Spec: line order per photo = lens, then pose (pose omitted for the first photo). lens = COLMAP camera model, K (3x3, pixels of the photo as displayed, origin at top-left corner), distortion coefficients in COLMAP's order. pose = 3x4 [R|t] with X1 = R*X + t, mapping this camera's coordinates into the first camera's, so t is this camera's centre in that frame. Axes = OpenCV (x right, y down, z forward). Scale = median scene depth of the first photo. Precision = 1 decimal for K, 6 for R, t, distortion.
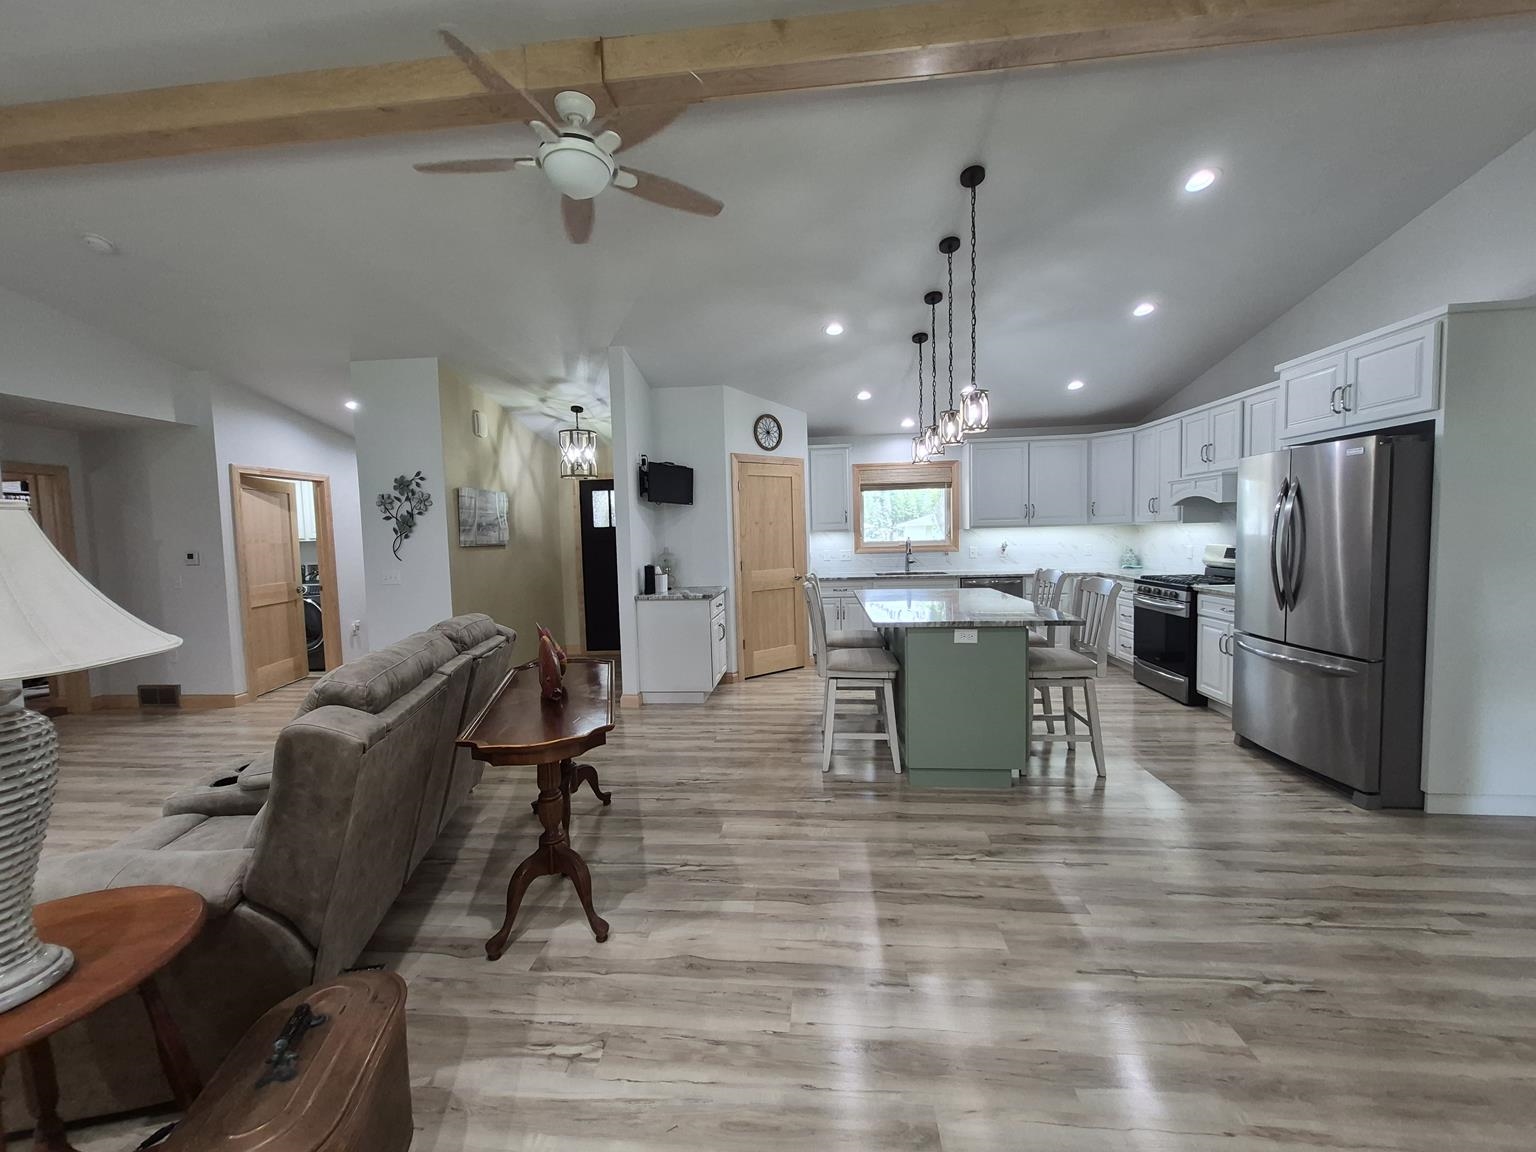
lens RADIAL K [[611.6, 0, 762.0], [0, 611.6, 572.5], [0, 0, 1]] dist [0.012781, -0.000052]
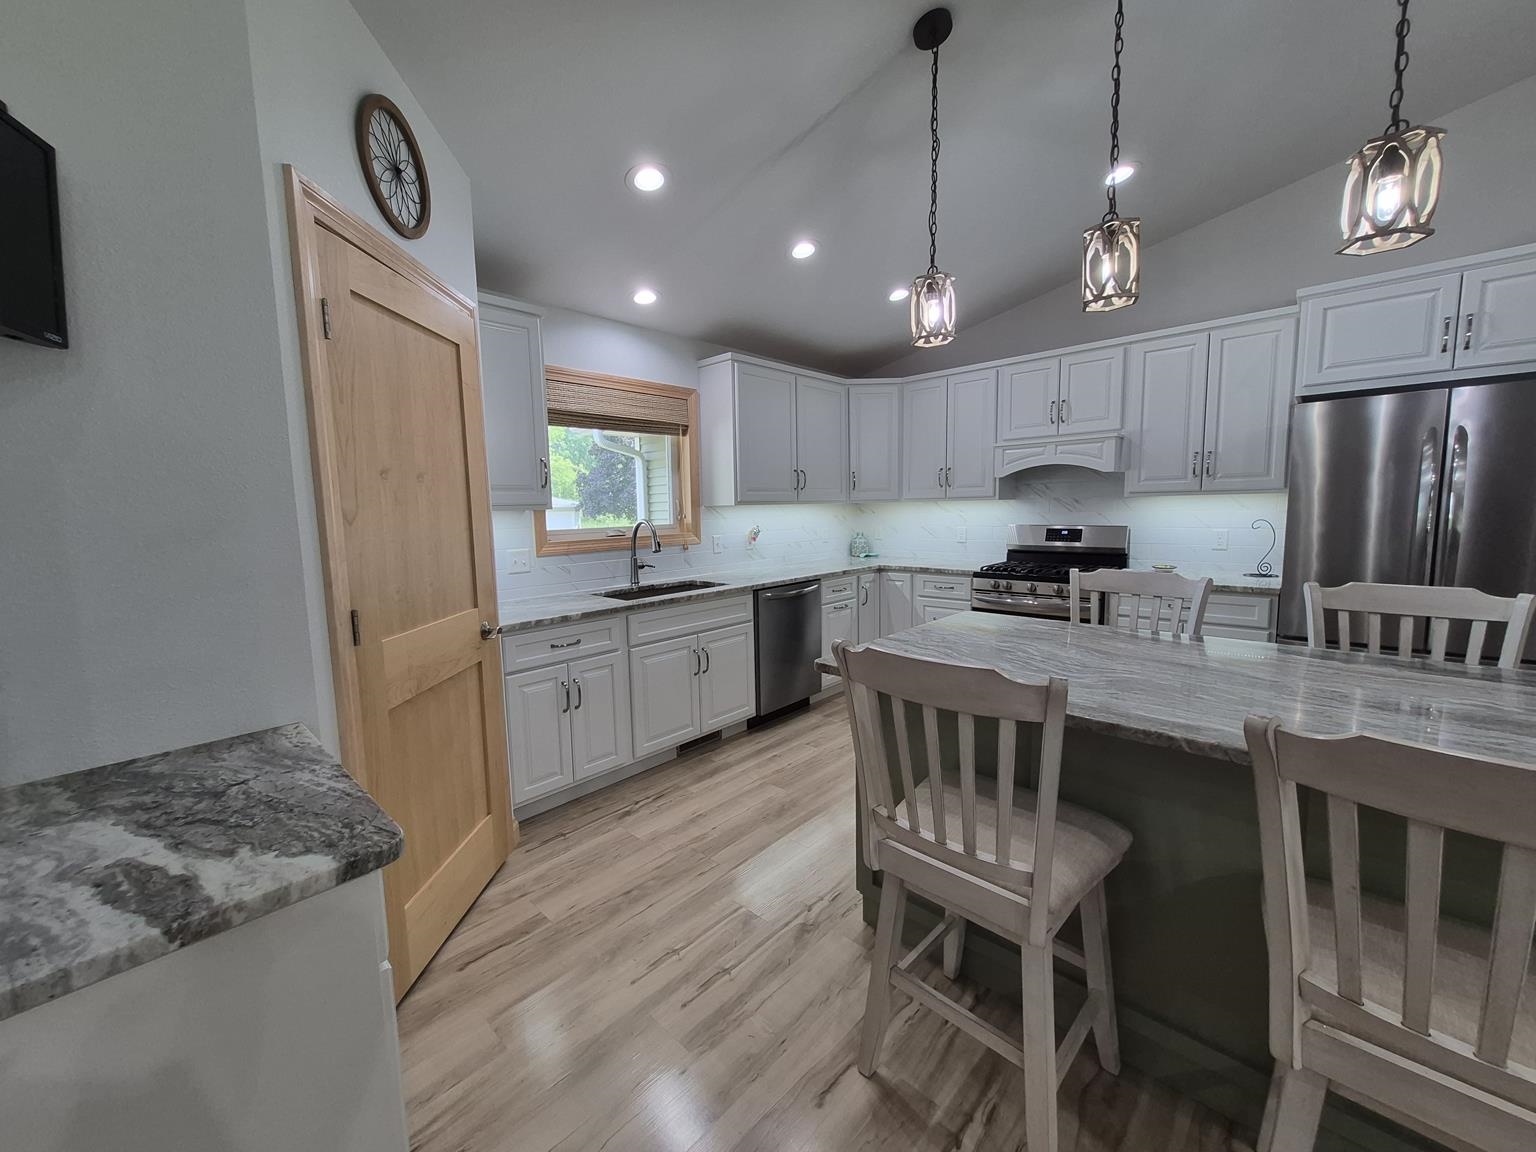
lens RADIAL K [[611.6, 0, 778.7], [0, 611.6, 575.1], [0, 0, 1]] dist [0.012781, -0.000052]
pose [[0.609032, -0.077761, 0.789324, -0.120686], [0.057538, 0.996892, 0.053815, -0.035046], [-0.791056, 0.012641, 0.611614, 0.631274]]
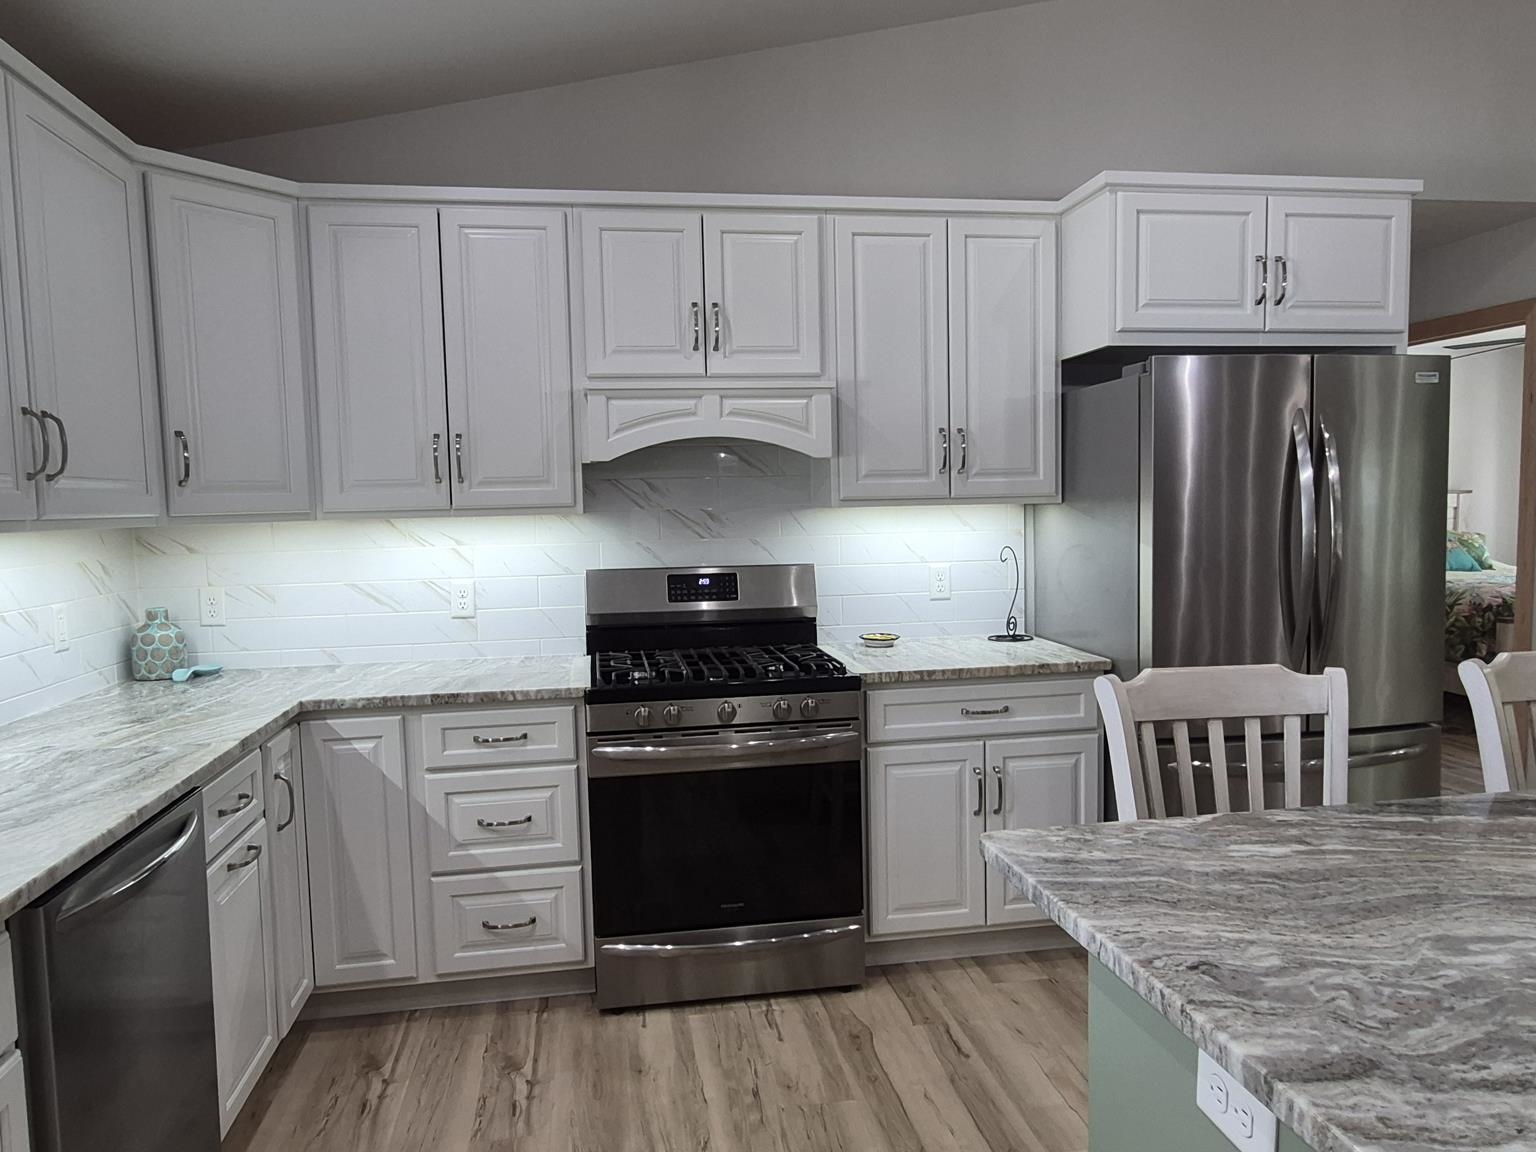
lens RADIAL K [[1026.5, 0, 761.4], [0, 1026.5, 586.4], [0, 0, 1]] dist [-0.003540, -0.001580]
pose [[-0.241133, -0.044716, 0.969461, 0.076624], [0.092854, 0.993292, 0.068911, -0.059639], [-0.966040, 0.106635, -0.235364, 0.894543]]
